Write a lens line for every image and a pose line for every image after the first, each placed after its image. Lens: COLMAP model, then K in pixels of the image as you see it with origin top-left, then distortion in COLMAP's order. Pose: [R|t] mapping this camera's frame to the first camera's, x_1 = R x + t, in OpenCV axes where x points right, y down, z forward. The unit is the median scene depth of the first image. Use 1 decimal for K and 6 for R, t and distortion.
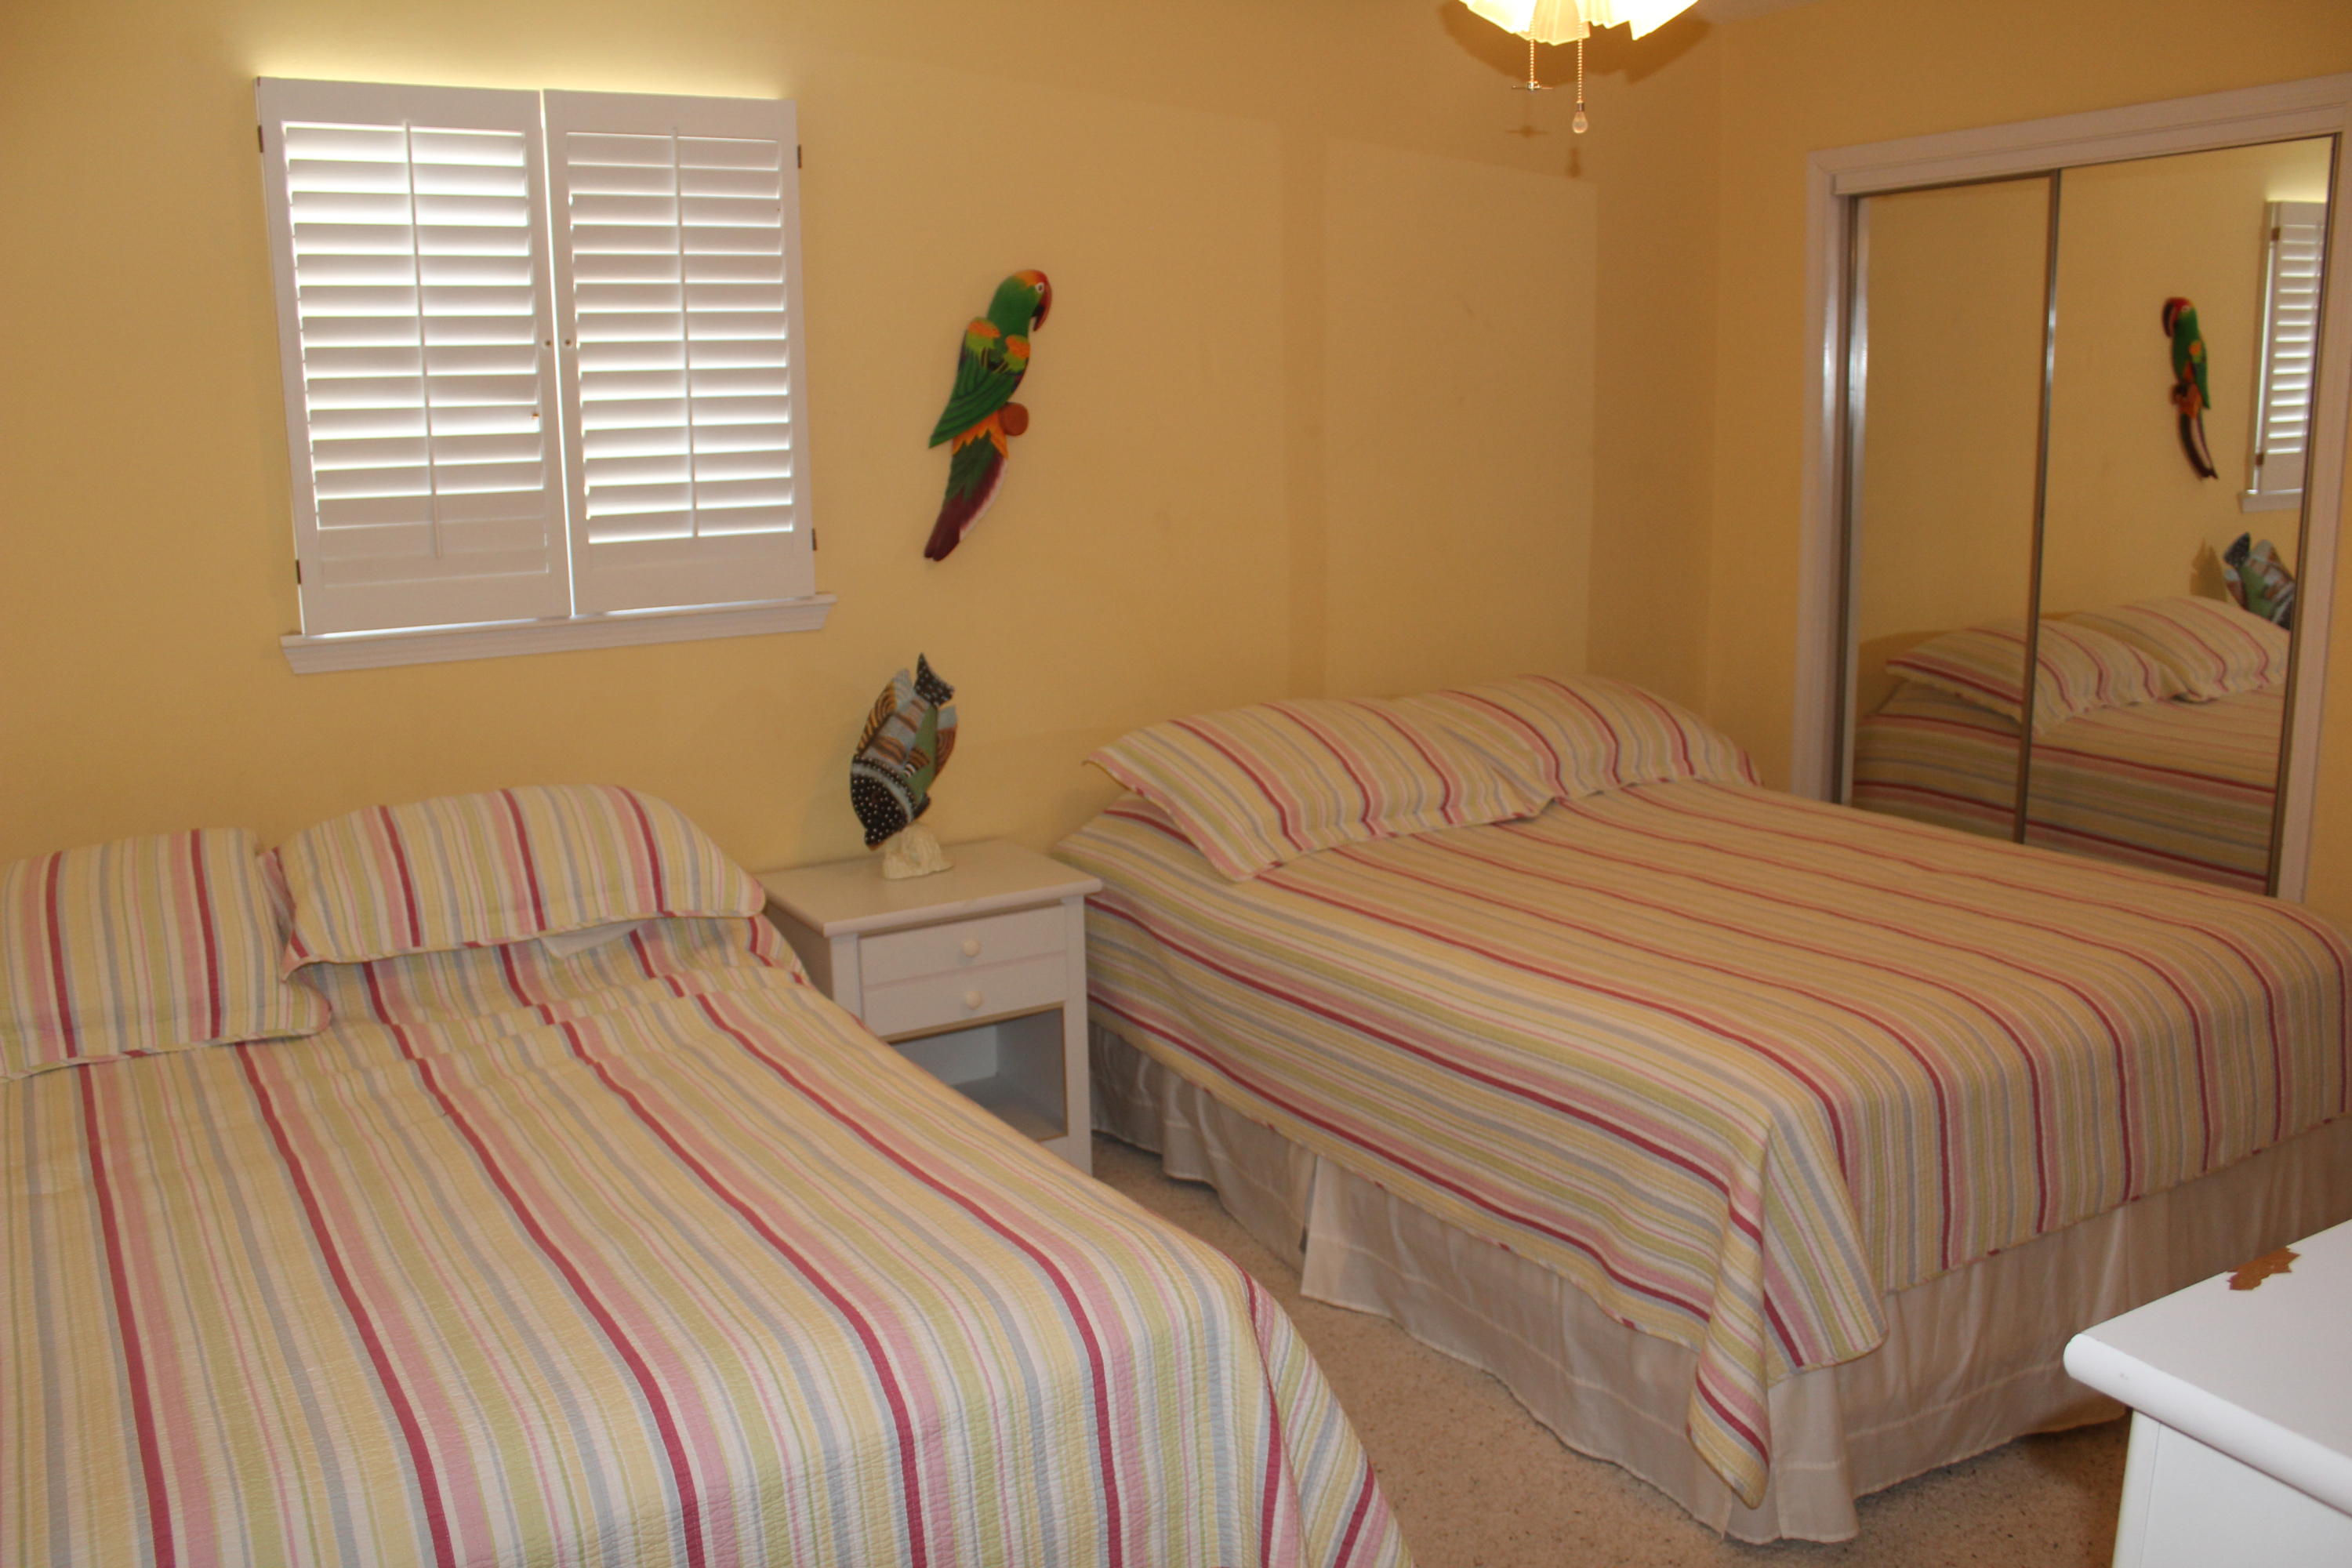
lens RADIAL K [[1954.6, 0, 1183.5], [0, 1954.6, 795.2], [0, 0, 1]] dist [-0.166757, 0.145743]
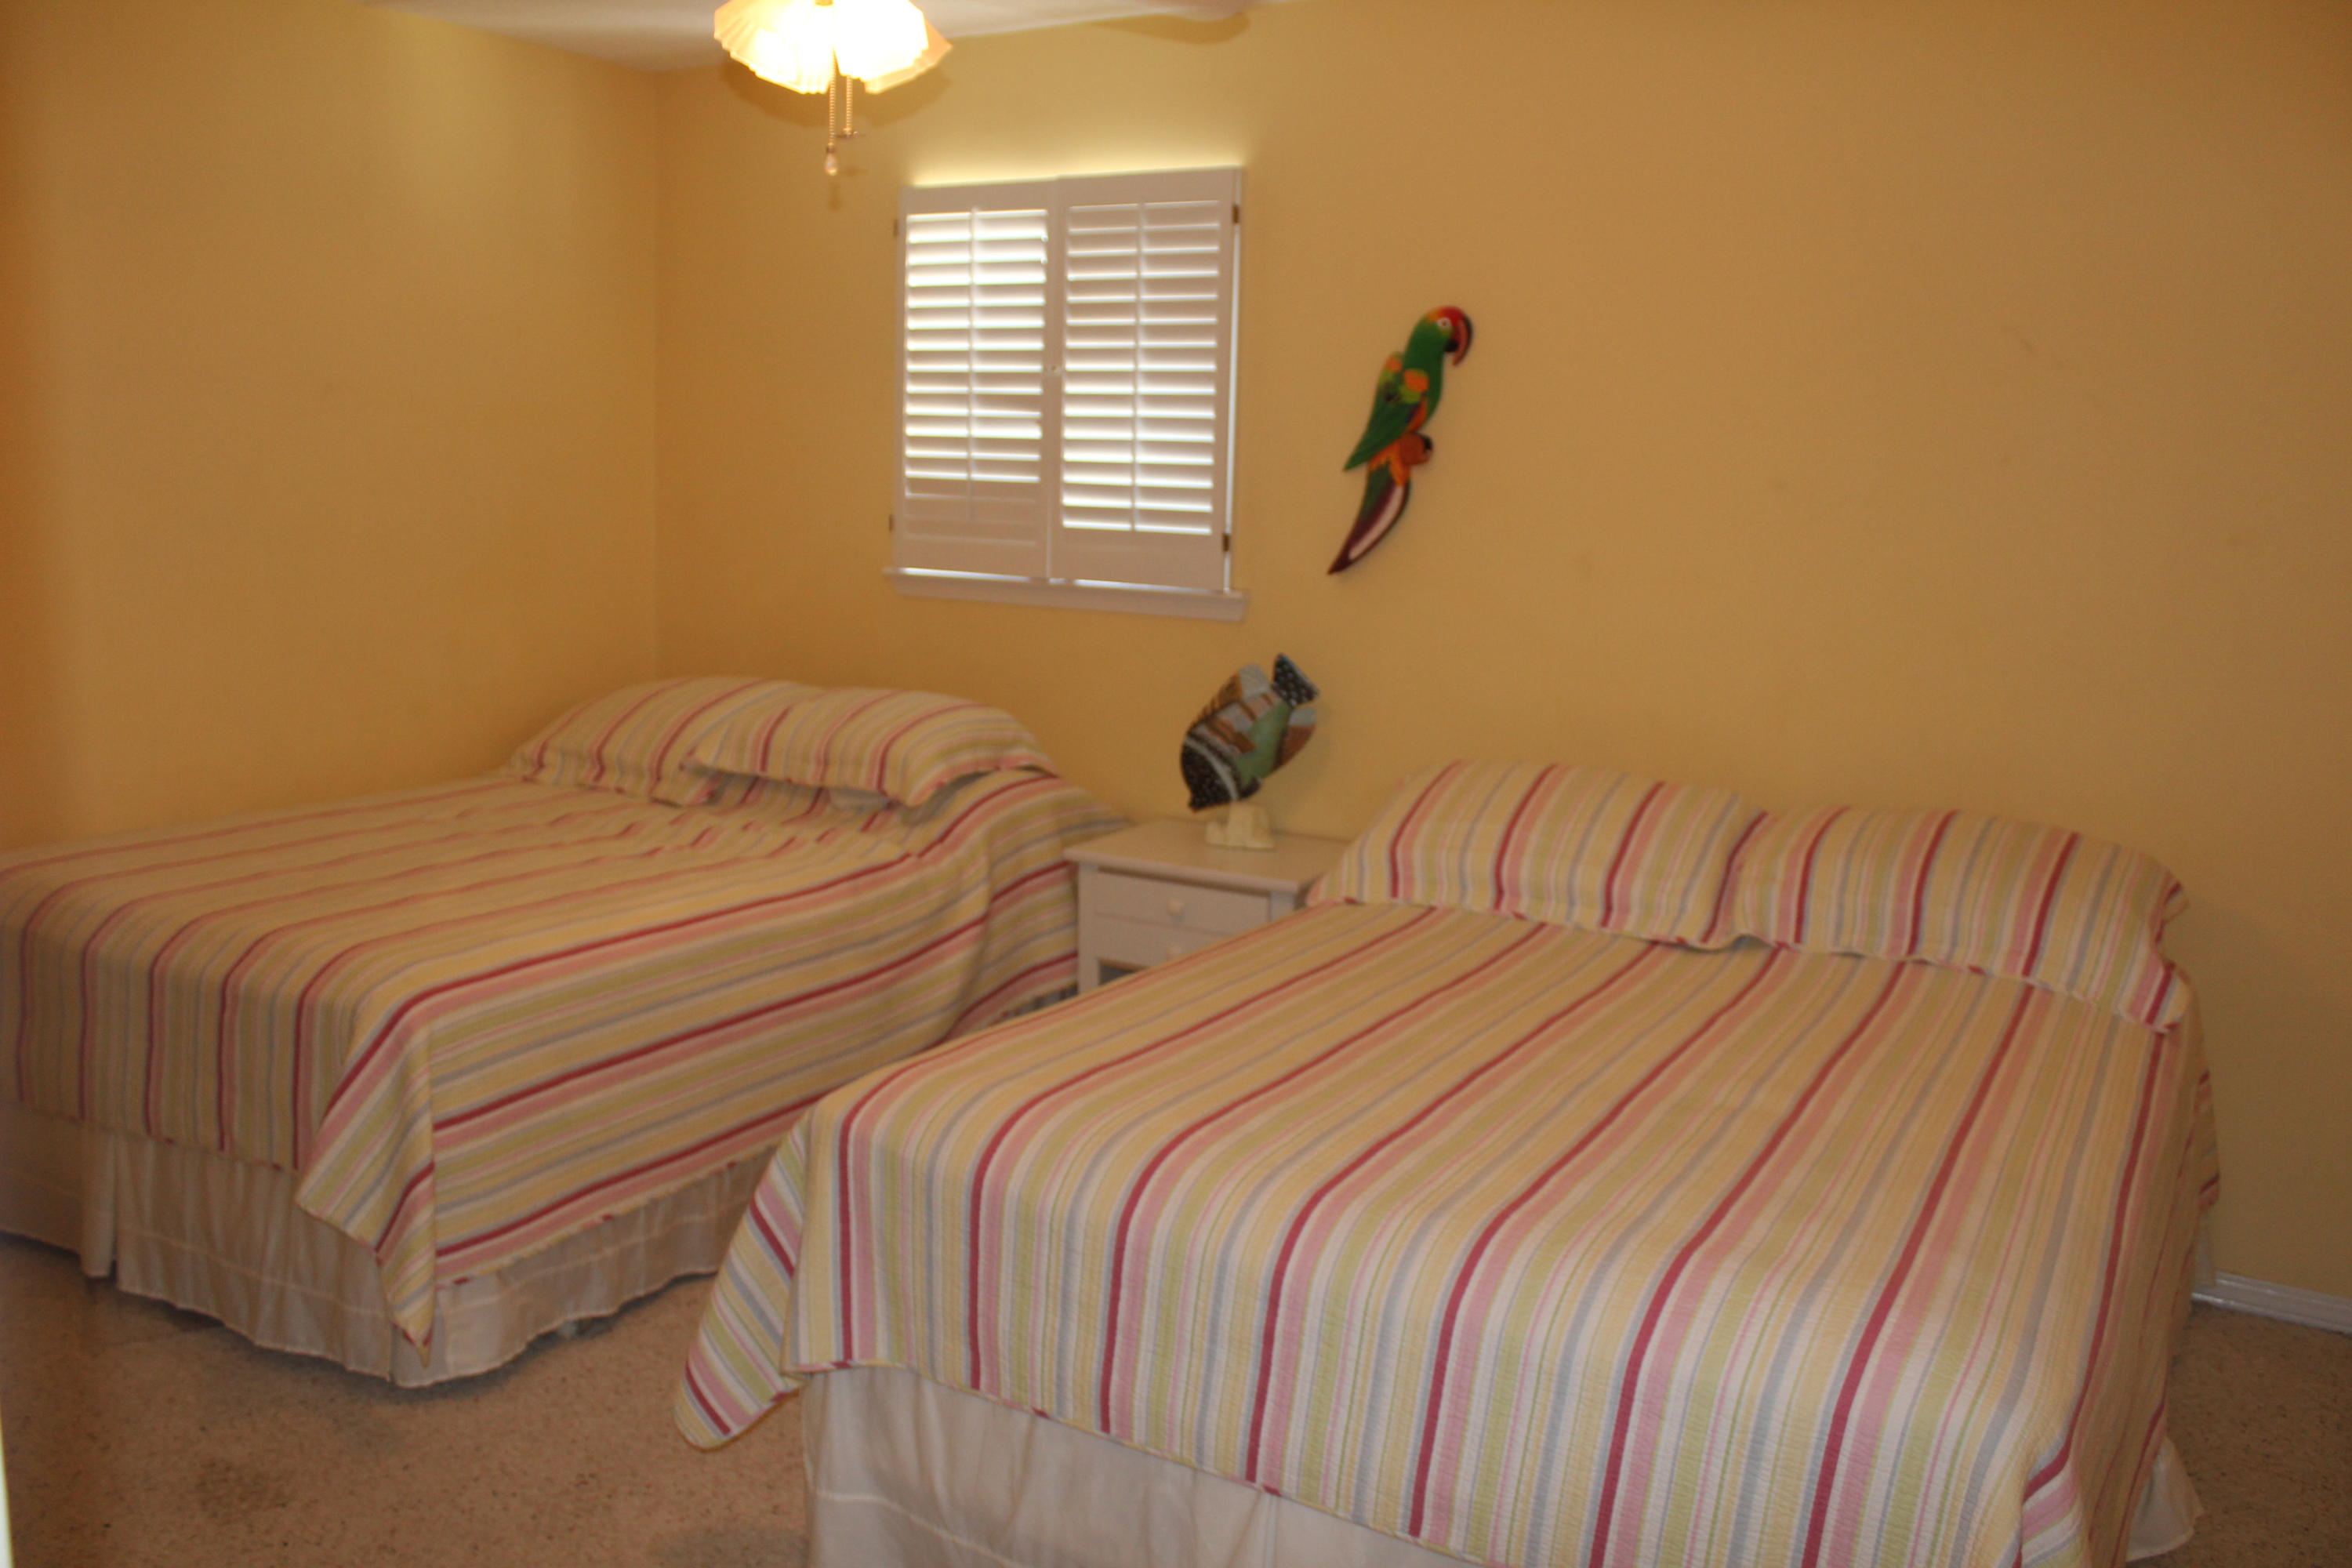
lens RADIAL K [[1954.6, 0, 1183.5], [0, 1954.6, 795.2], [0, 0, 1]] dist [-0.166757, 0.145743]
pose [[0.462659, 0.188617, -0.866239, 0.840148], [-0.208420, 0.972861, 0.100515, -0.097535], [0.861689, 0.134037, 0.489415, 0.431028]]
